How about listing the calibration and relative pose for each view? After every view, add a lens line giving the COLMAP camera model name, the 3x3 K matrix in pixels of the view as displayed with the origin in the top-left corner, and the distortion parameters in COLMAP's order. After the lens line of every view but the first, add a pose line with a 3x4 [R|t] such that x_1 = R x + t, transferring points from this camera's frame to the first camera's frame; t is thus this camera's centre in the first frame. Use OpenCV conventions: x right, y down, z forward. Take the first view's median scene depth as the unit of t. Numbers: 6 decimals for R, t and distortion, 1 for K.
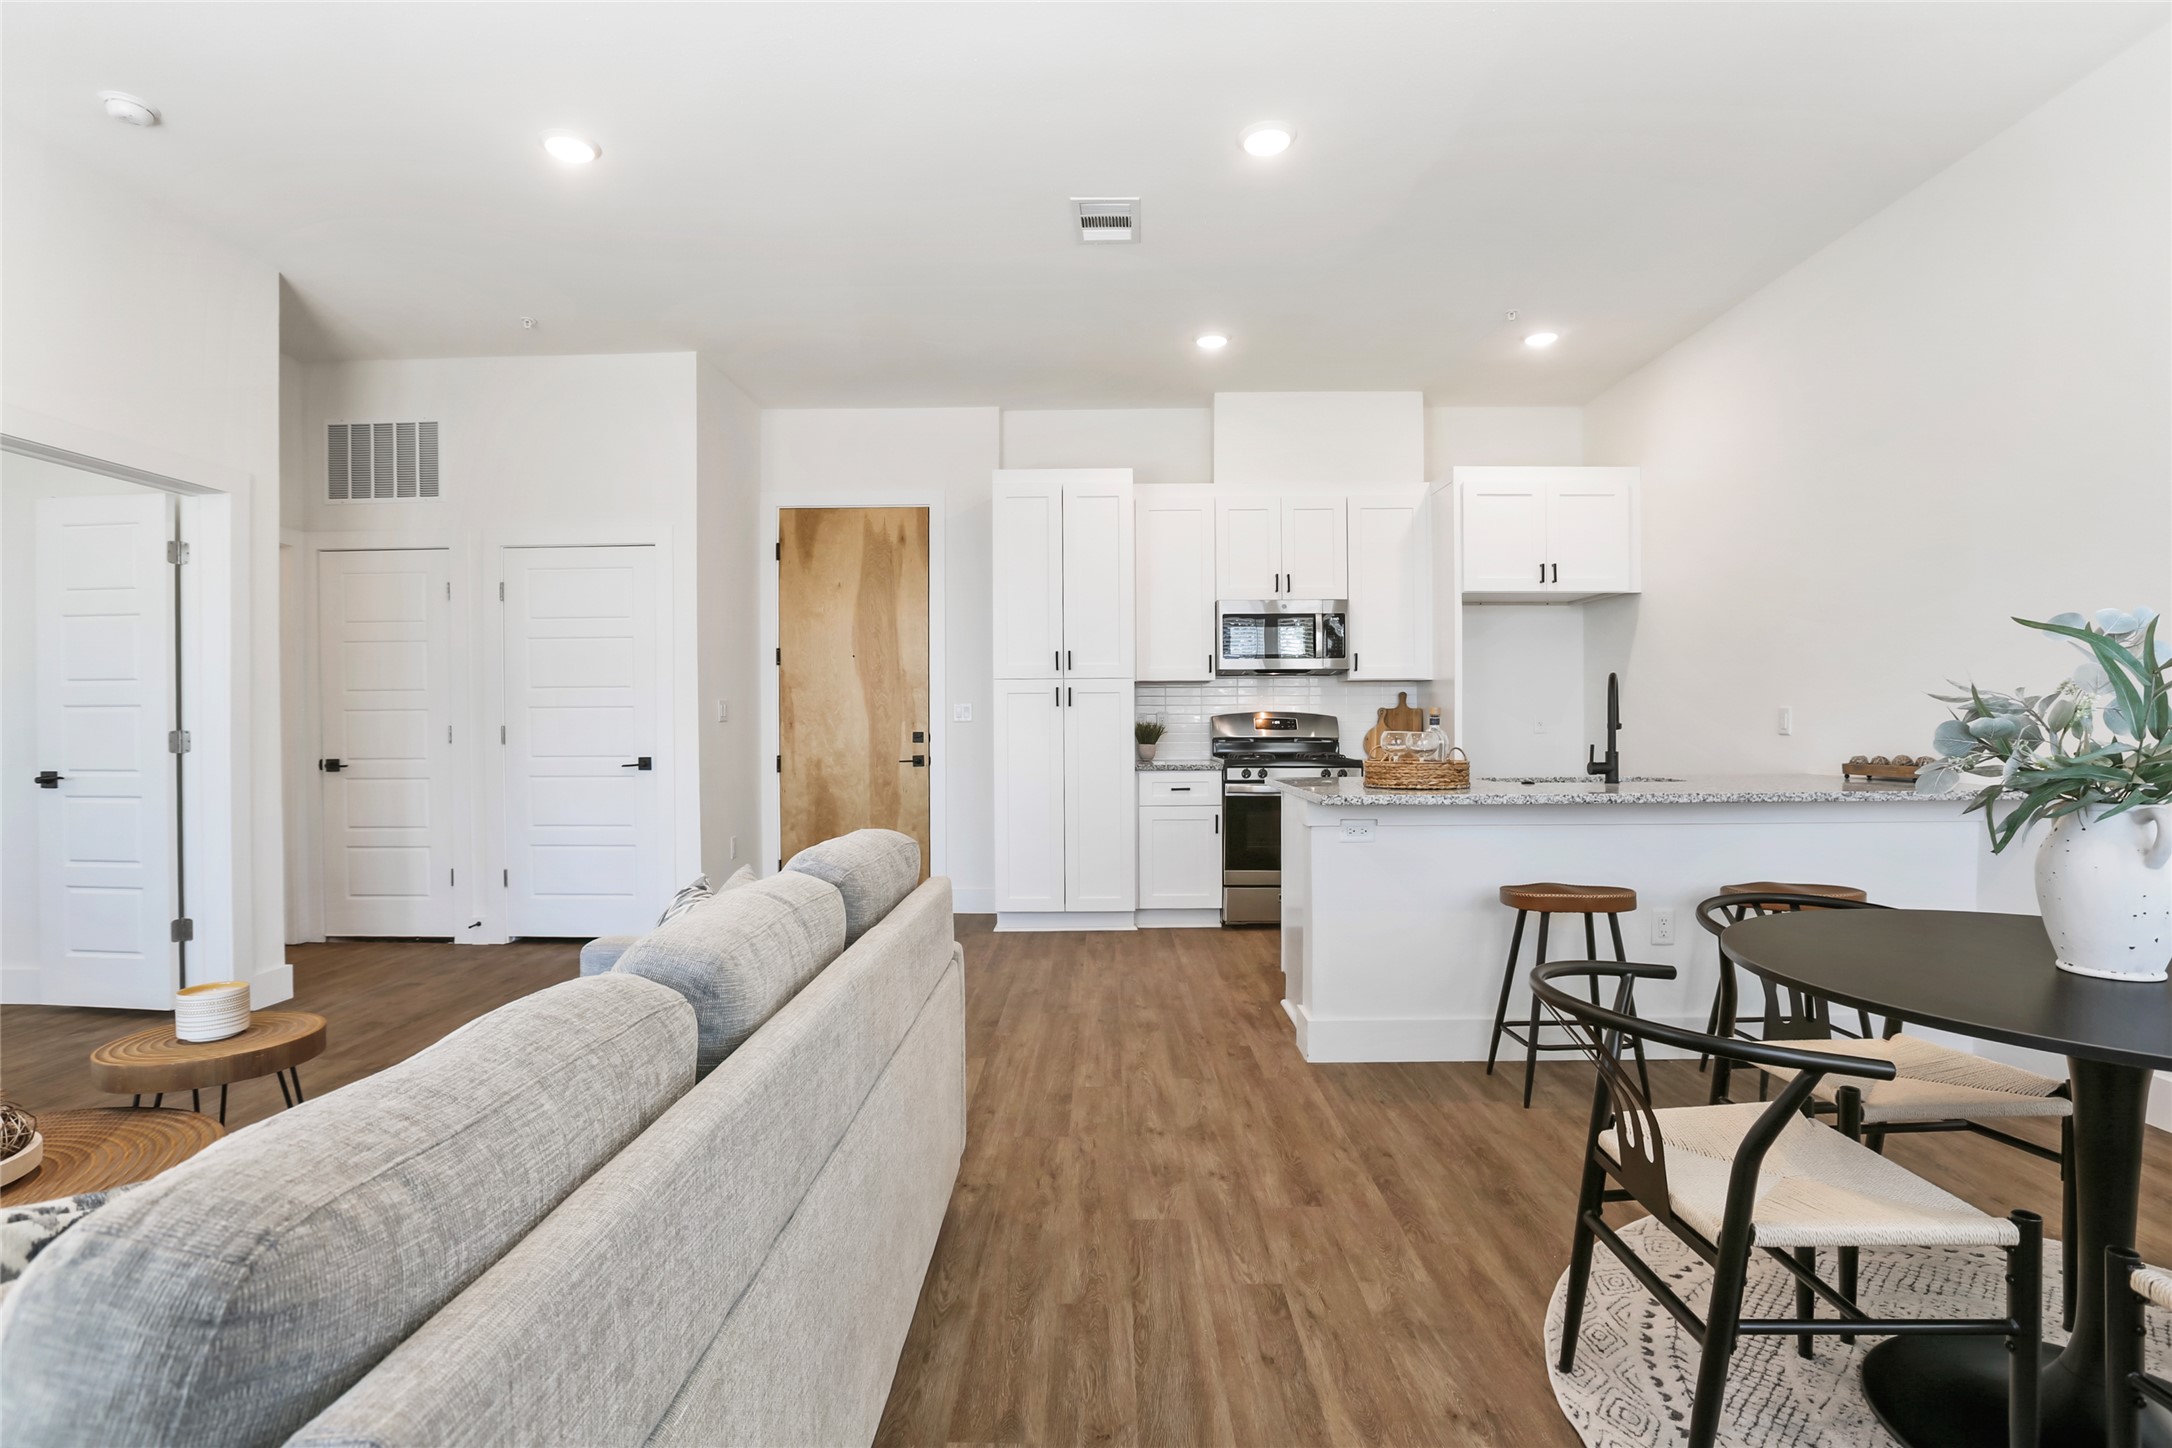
lens RADIAL K [[1010.3, 0, 1082.4], [0, 1010.3, 733.0], [0, 0, 1]] dist [-0.049868, 0.014196]
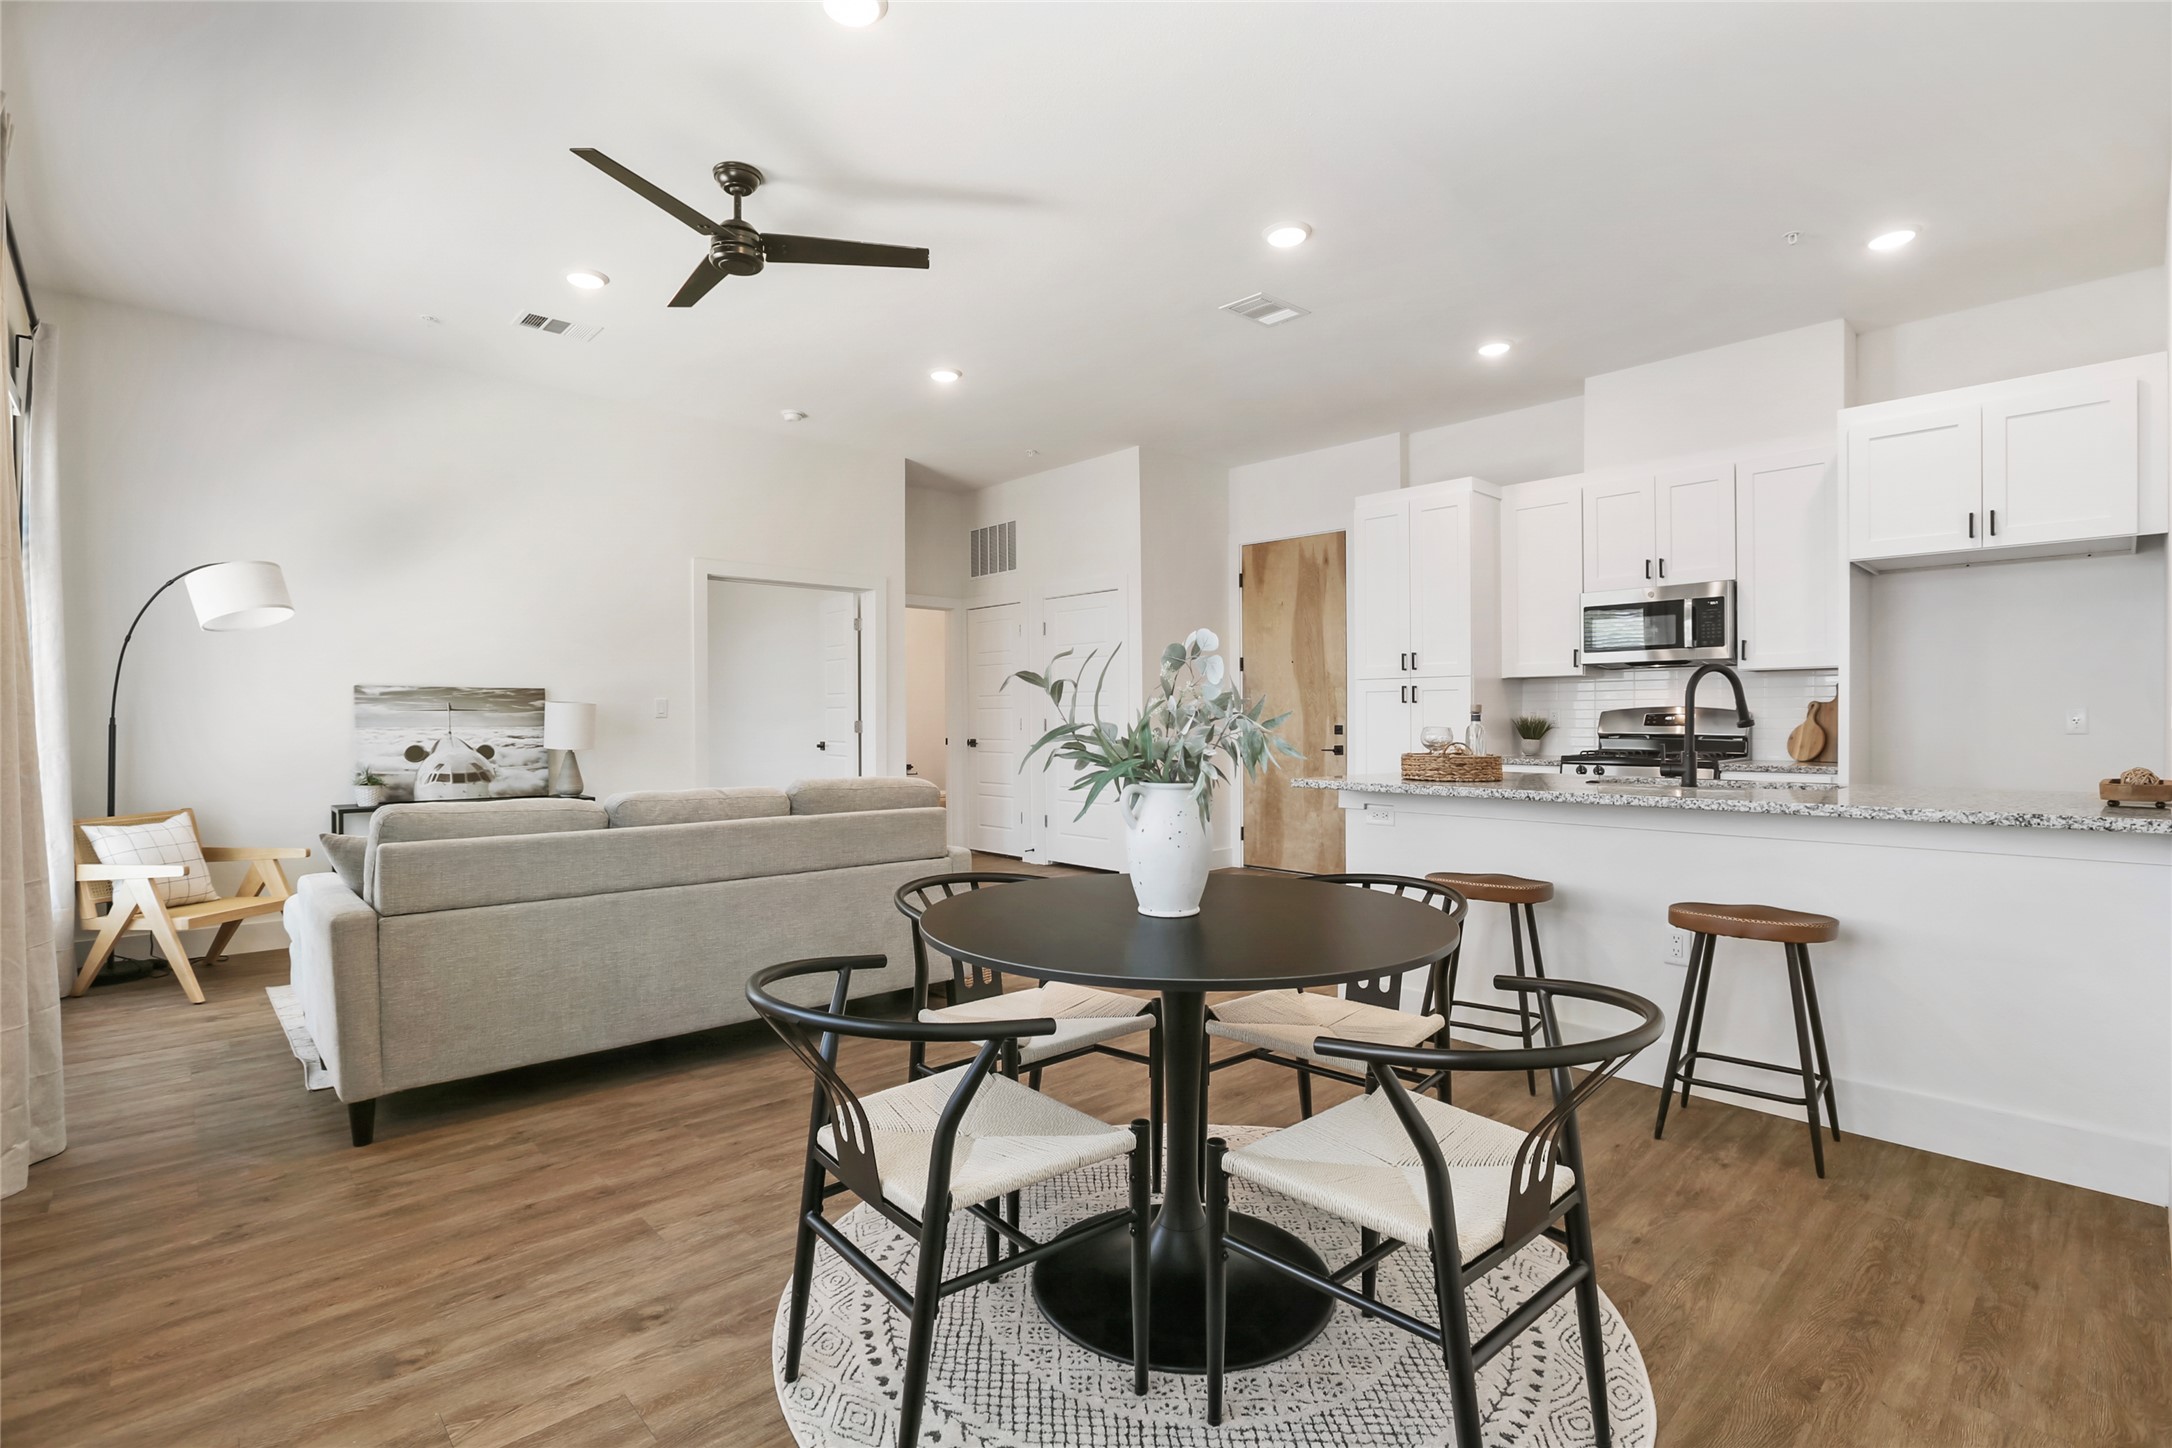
lens RADIAL K [[1010.3, 0, 1086.6], [0, 1010.3, 720.5], [0, 0, 1]] dist [-0.049868, 0.014196]
pose [[0.698101, 0.004743, -0.715984, 0.502138], [-0.009019, 0.999957, -0.002170, -0.002016], [0.715943, 0.007972, 0.698114, -0.011646]]
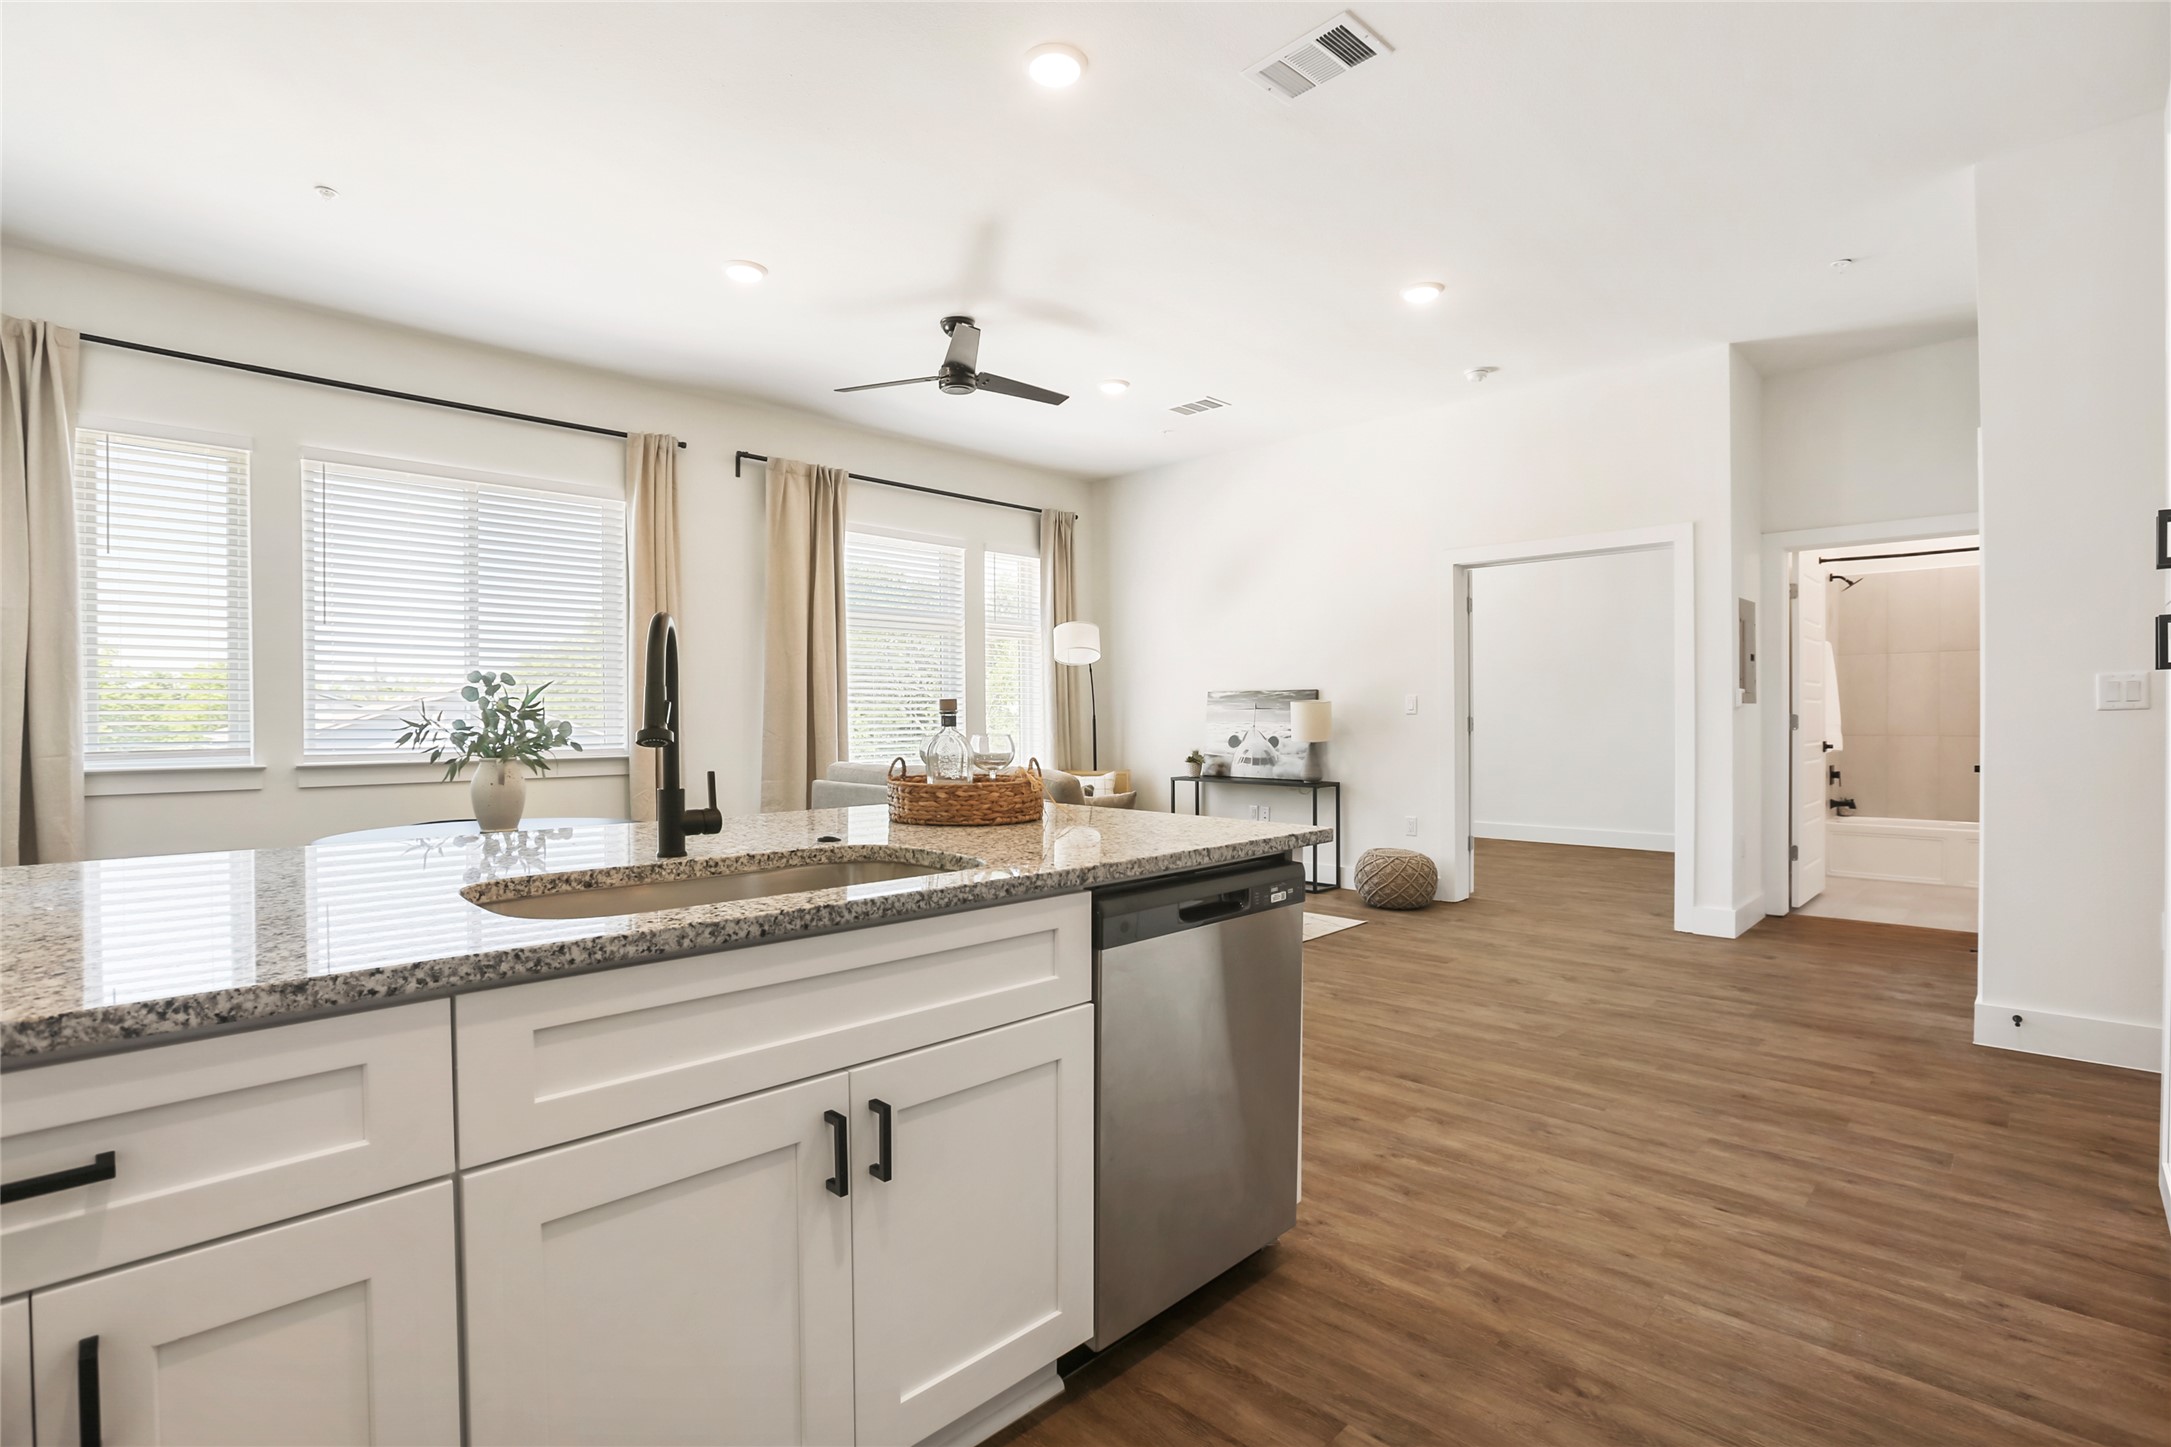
lens RADIAL K [[1009.8, 0, 1089.1], [0, 1009.8, 733.2], [0, 0, 1]] dist [-0.049868, 0.014196]
pose [[-0.682768, 0.019085, -0.730386, 0.470903], [-0.001155, 0.999629, 0.027200, -0.012689], [0.730635, 0.019415, -0.682493, 0.928899]]
